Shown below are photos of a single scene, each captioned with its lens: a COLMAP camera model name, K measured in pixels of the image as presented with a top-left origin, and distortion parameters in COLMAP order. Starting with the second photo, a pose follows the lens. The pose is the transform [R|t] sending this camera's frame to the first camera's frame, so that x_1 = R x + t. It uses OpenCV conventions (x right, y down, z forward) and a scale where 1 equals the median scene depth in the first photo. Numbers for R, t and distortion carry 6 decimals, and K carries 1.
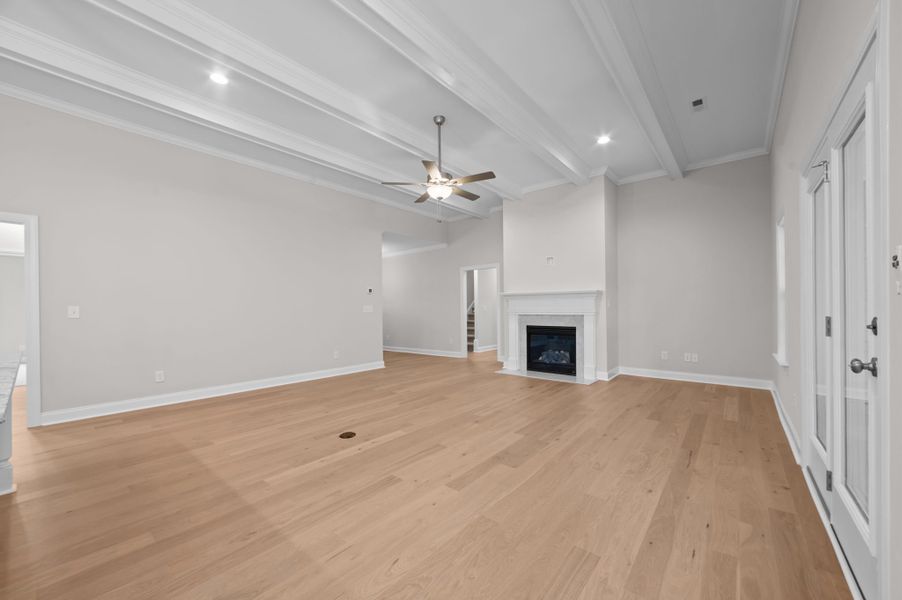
lens RADIAL K [[352.1, 0, 451.5], [0, 352.1, 309.1], [0, 0, 1]] dist [-0.014591, -0.000012]
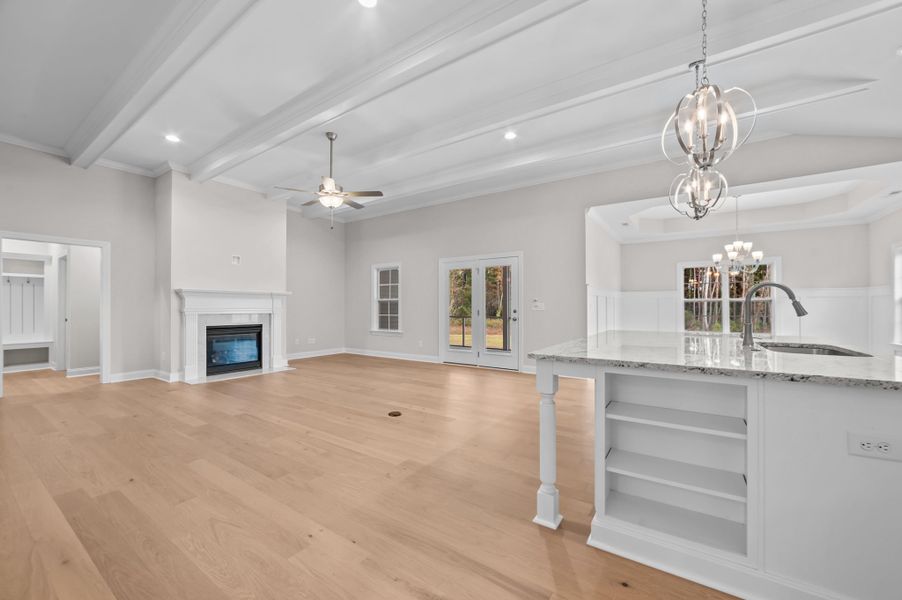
lens RADIAL K [[352.1, 0, 451.5], [0, 352.1, 309.1], [0, 0, 1]] dist [-0.014591, -0.000012]
pose [[-0.085434, 0.001292, 0.996343, -1.084553], [0.001673, 0.999998, -0.001153, 0.007391], [-0.996342, 0.001569, -0.085436, 0.666767]]
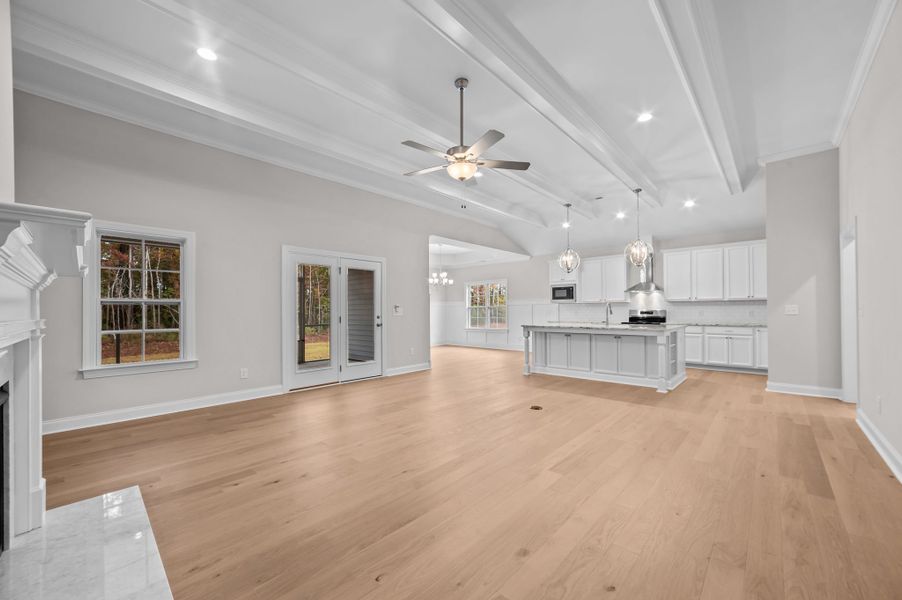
lens RADIAL K [[352.1, 0, 451.5], [0, 352.1, 309.1], [0, 0, 1]] dist [-0.014591, -0.000012]
pose [[-0.997620, 0.014902, 0.067324, -0.053427], [0.014562, 0.999879, -0.005539, -0.004383], [-0.067399, -0.004545, -0.997716, 1.703887]]
